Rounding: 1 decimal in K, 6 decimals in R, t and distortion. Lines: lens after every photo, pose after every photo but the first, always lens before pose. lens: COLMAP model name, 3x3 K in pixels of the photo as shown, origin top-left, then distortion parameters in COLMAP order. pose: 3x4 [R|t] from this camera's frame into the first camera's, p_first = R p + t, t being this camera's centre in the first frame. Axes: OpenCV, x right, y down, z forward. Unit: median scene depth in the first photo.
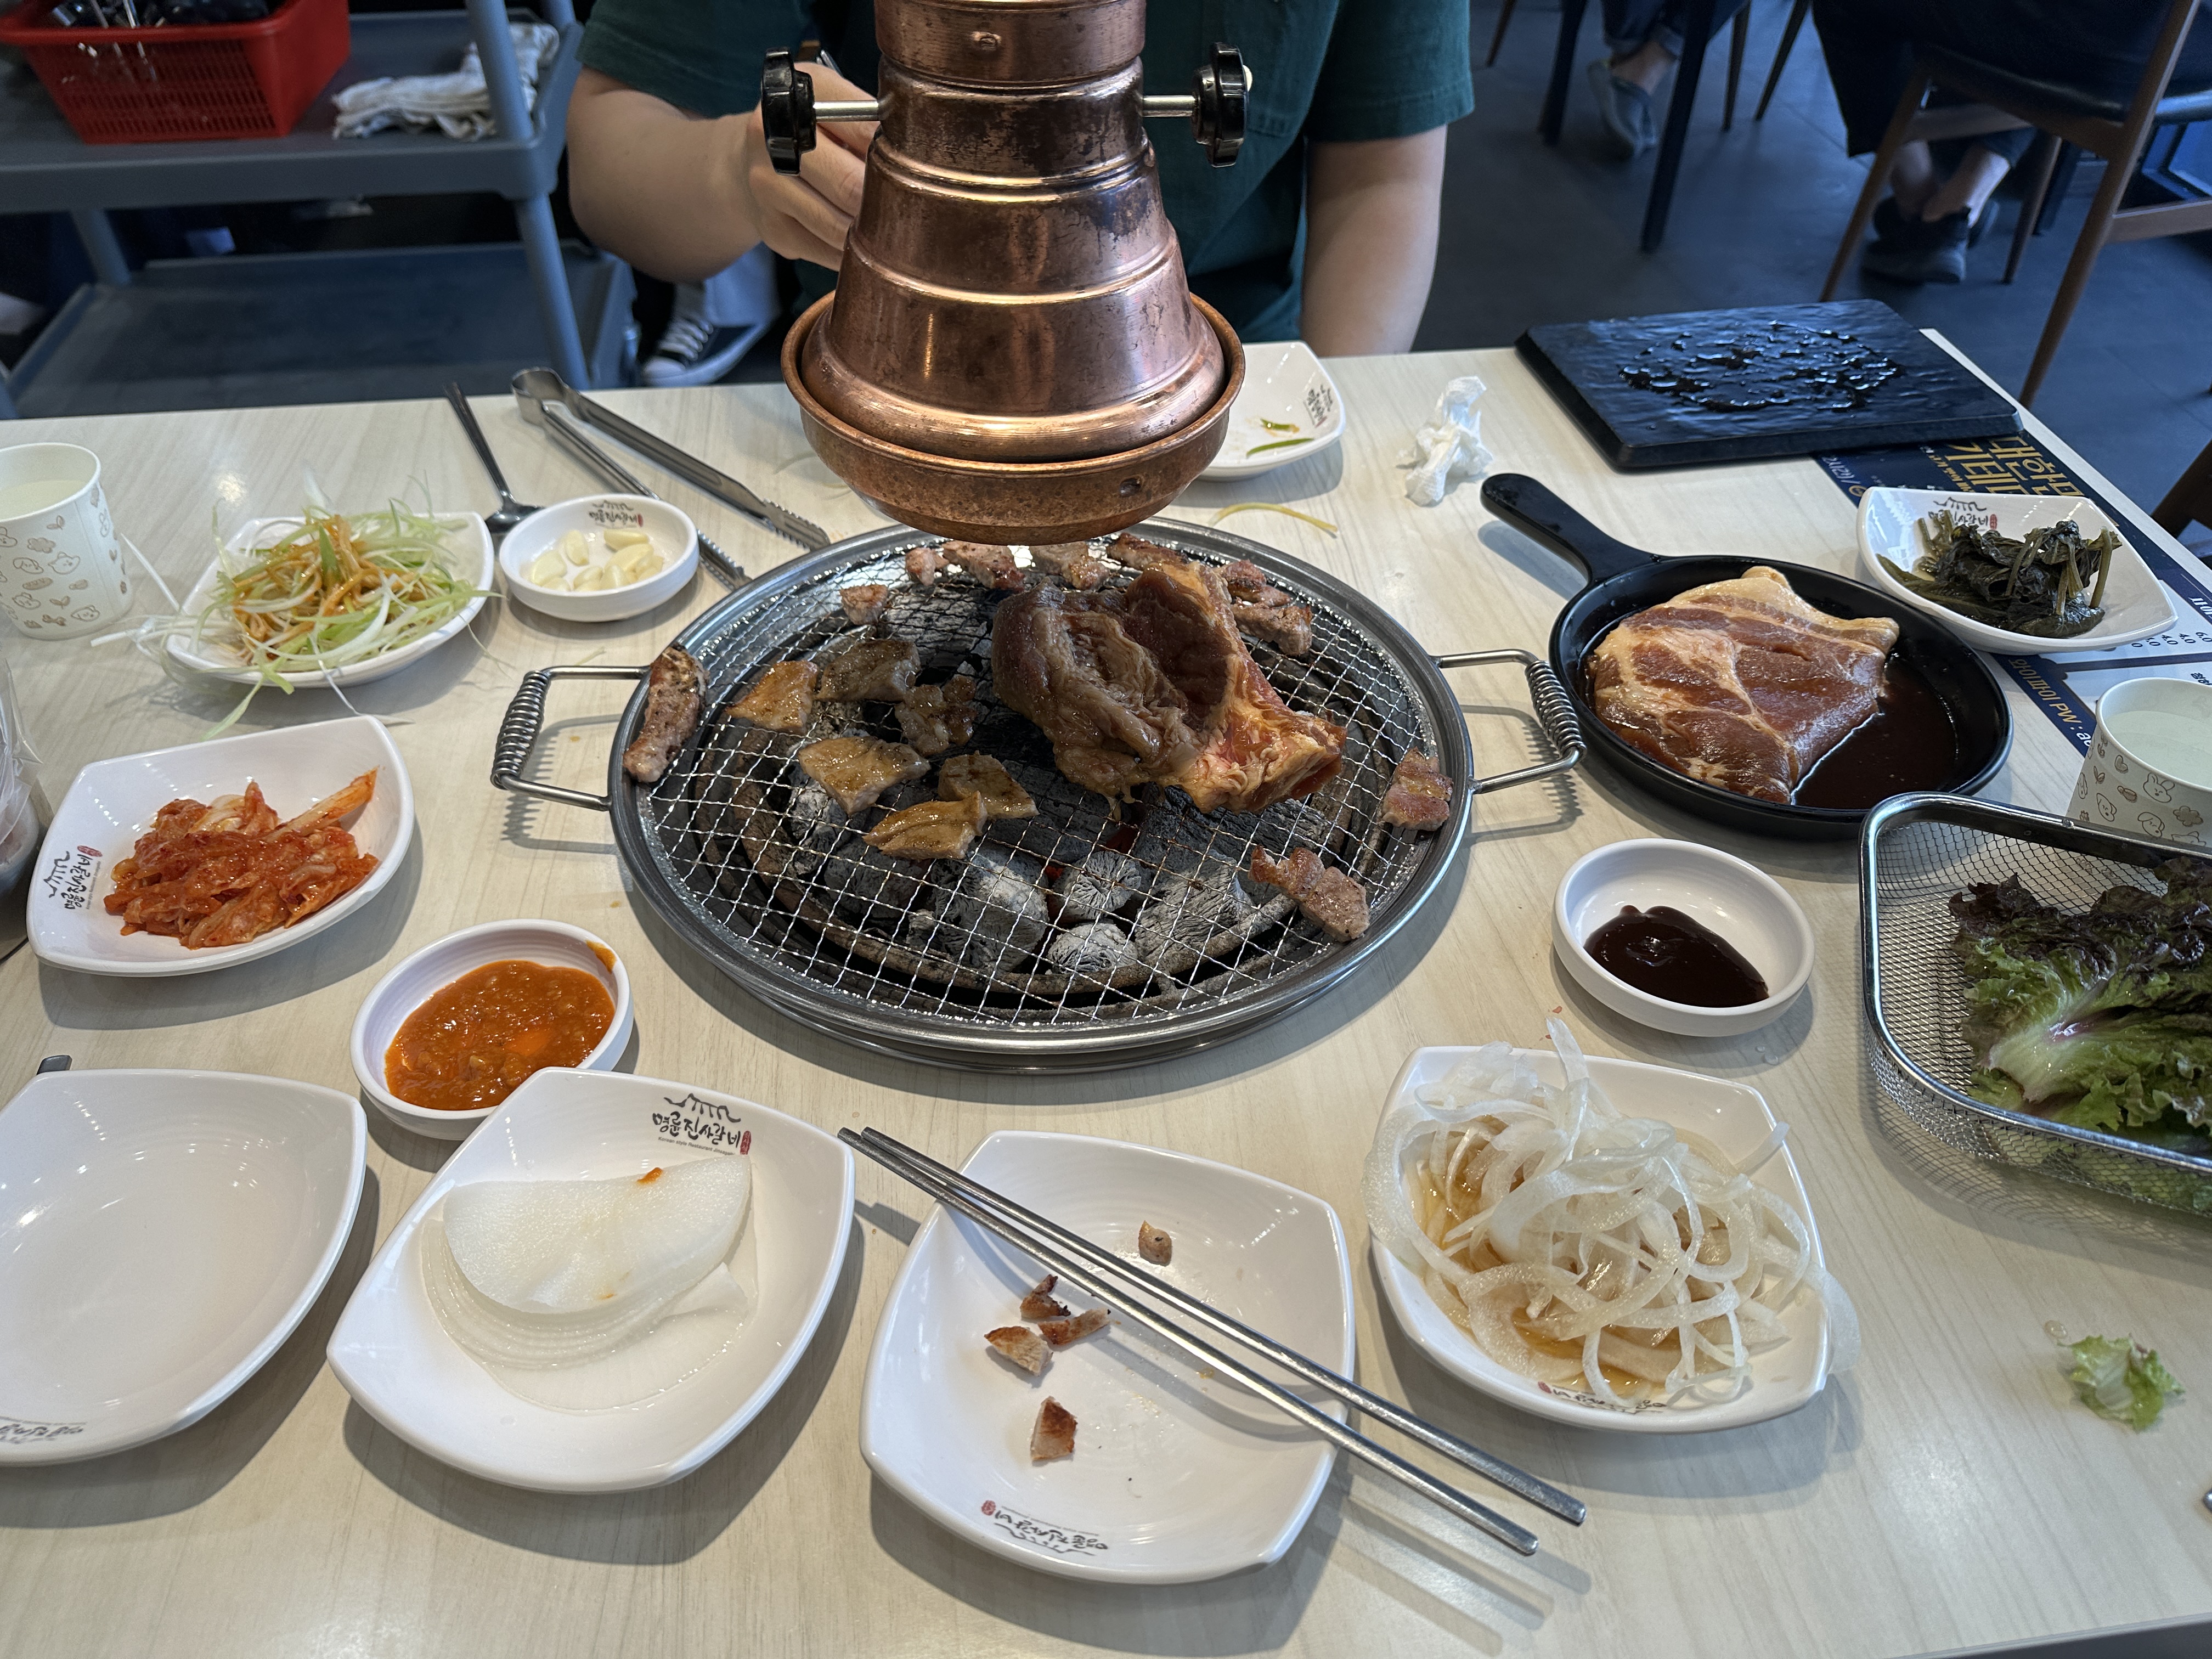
lens RADIAL K [[1569.8, 0, 1075.4], [0, 1569.8, 831.9], [0, 0, 1]] dist [0.075582, -0.118309]
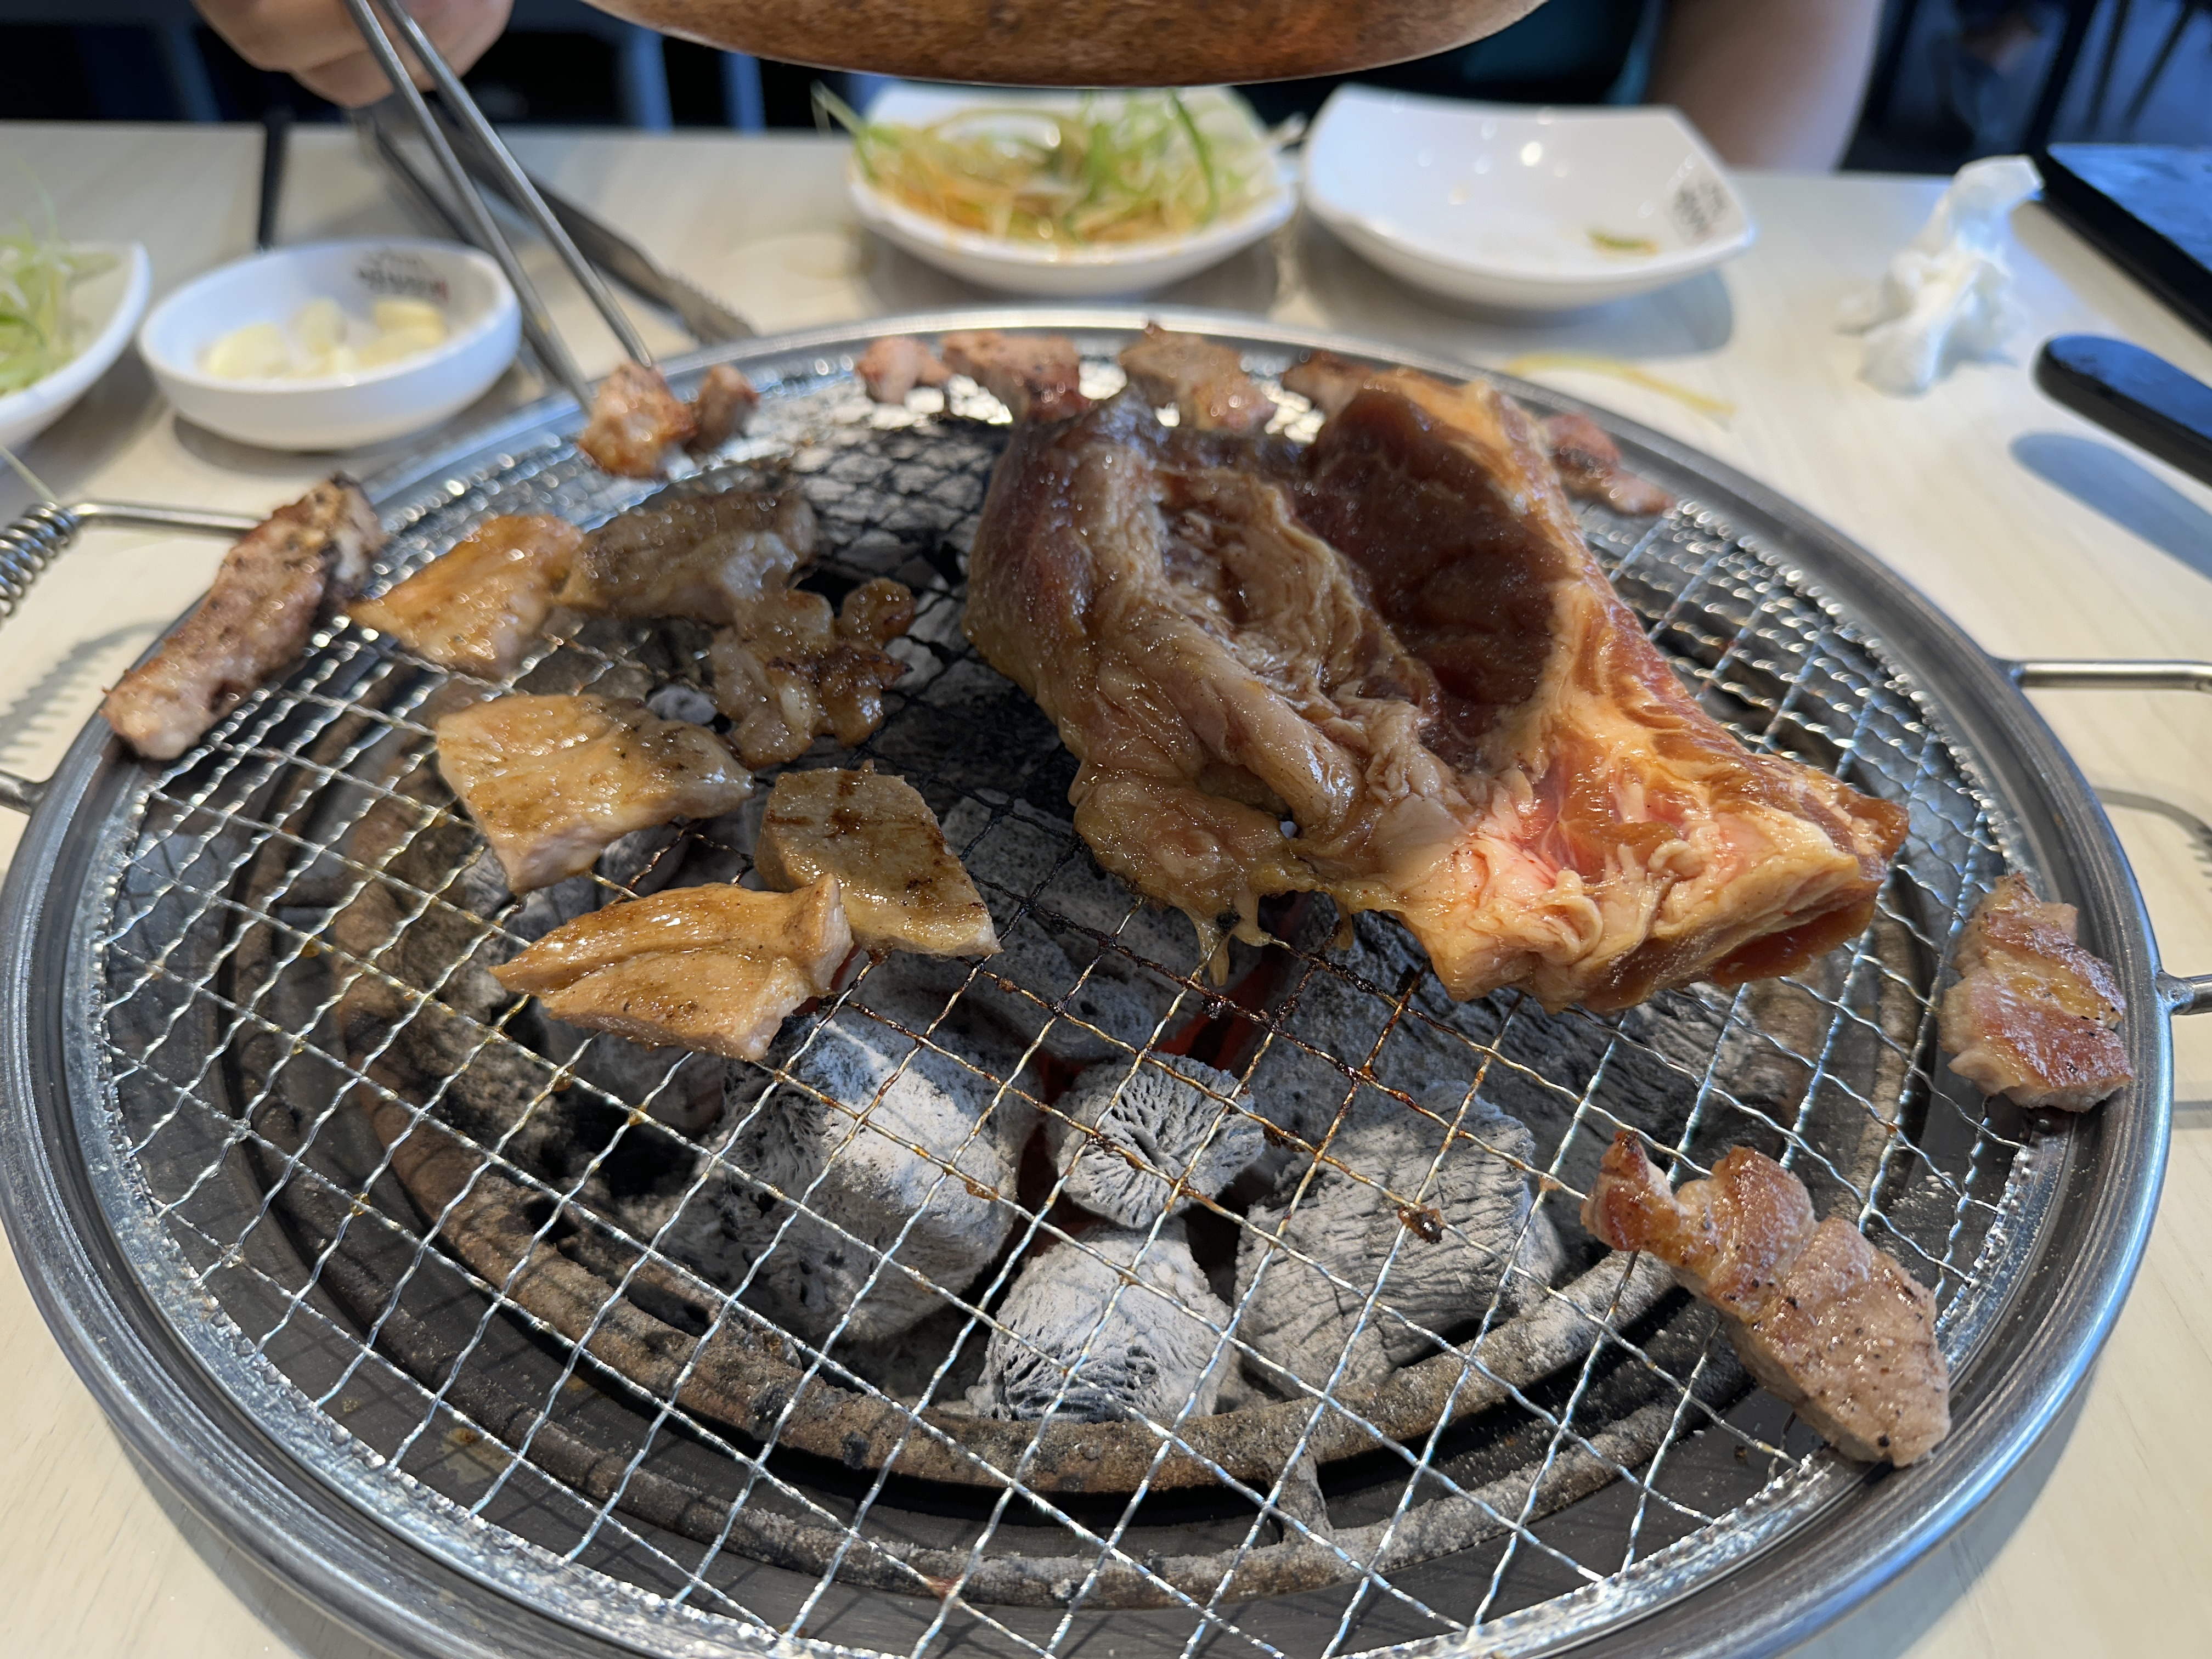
lens RADIAL K [[1569.8, 0, 1075.4], [0, 1569.8, 831.9], [0, 0, 1]] dist [0.075582, -0.118309]
pose [[0.988661, 0.107400, -0.104955, 0.028463], [-0.108706, 0.994051, -0.006791, -0.037107], [0.103601, 0.018123, 0.994454, 0.618184]]
